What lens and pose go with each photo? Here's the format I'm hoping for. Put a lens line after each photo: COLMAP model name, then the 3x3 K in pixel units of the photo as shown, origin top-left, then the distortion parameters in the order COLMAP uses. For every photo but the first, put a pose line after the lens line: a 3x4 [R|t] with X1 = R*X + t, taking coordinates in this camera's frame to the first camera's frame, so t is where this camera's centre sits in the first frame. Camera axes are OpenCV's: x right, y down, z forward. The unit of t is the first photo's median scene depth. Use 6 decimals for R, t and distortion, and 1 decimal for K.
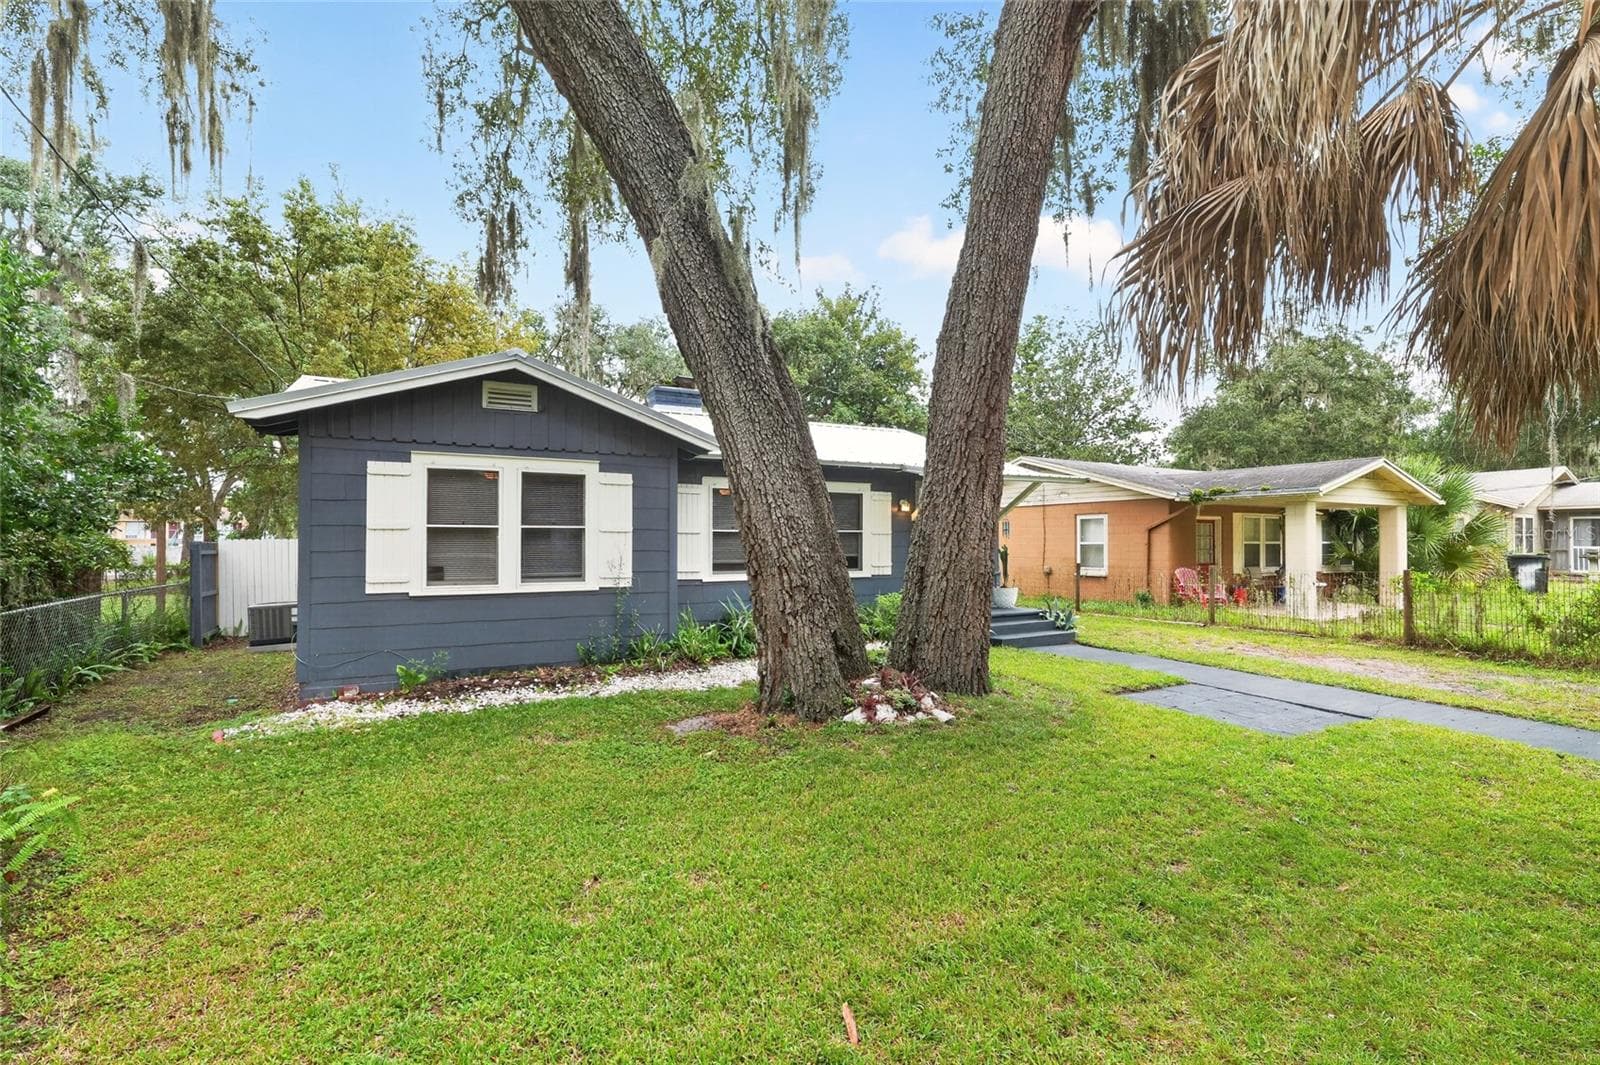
lens RADIAL K [[693.4, 0, 802.3], [0, 693.4, 536.0], [0, 0, 1]] dist [0.002102, 0.000062]
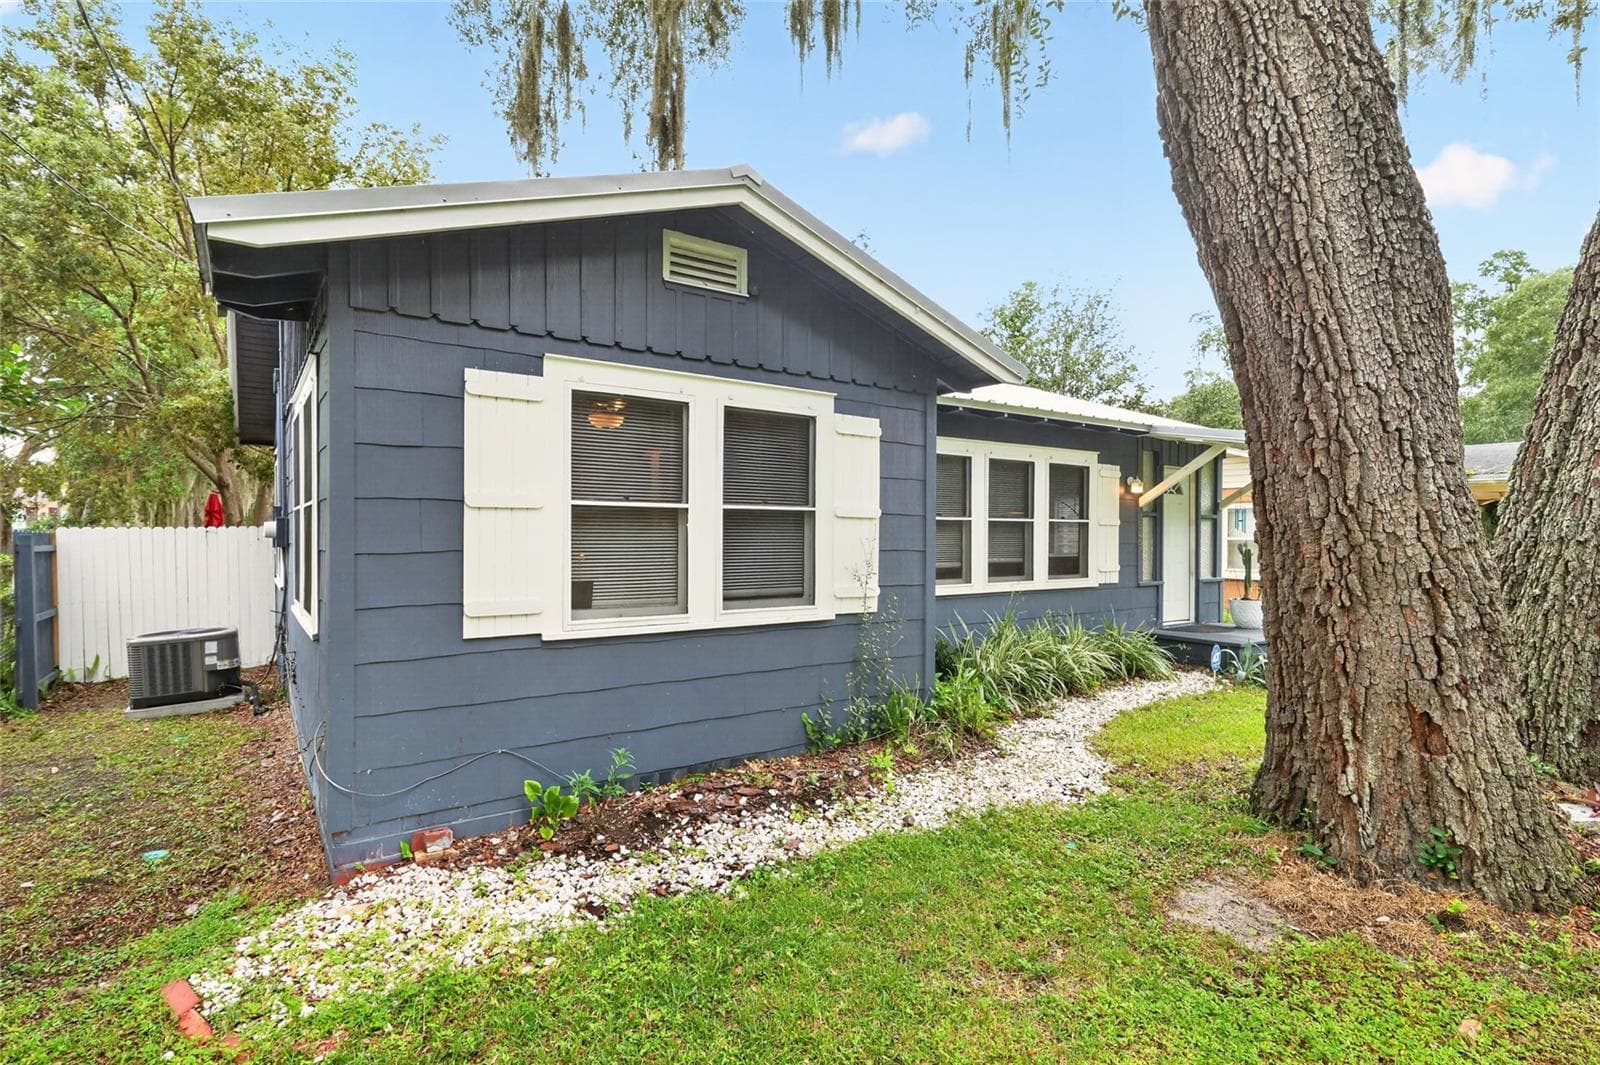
lens RADIAL K [[742.6, 0, 775.3], [0, 742.6, 539.2], [0, 0, 1]] dist [0.001898, -0.000337]
pose [[0.993720, 0.004496, 0.111803, -0.428712], [-0.006163, 0.999875, 0.014569, 0.003443], [-0.111723, -0.015167, 0.993624, 0.415703]]
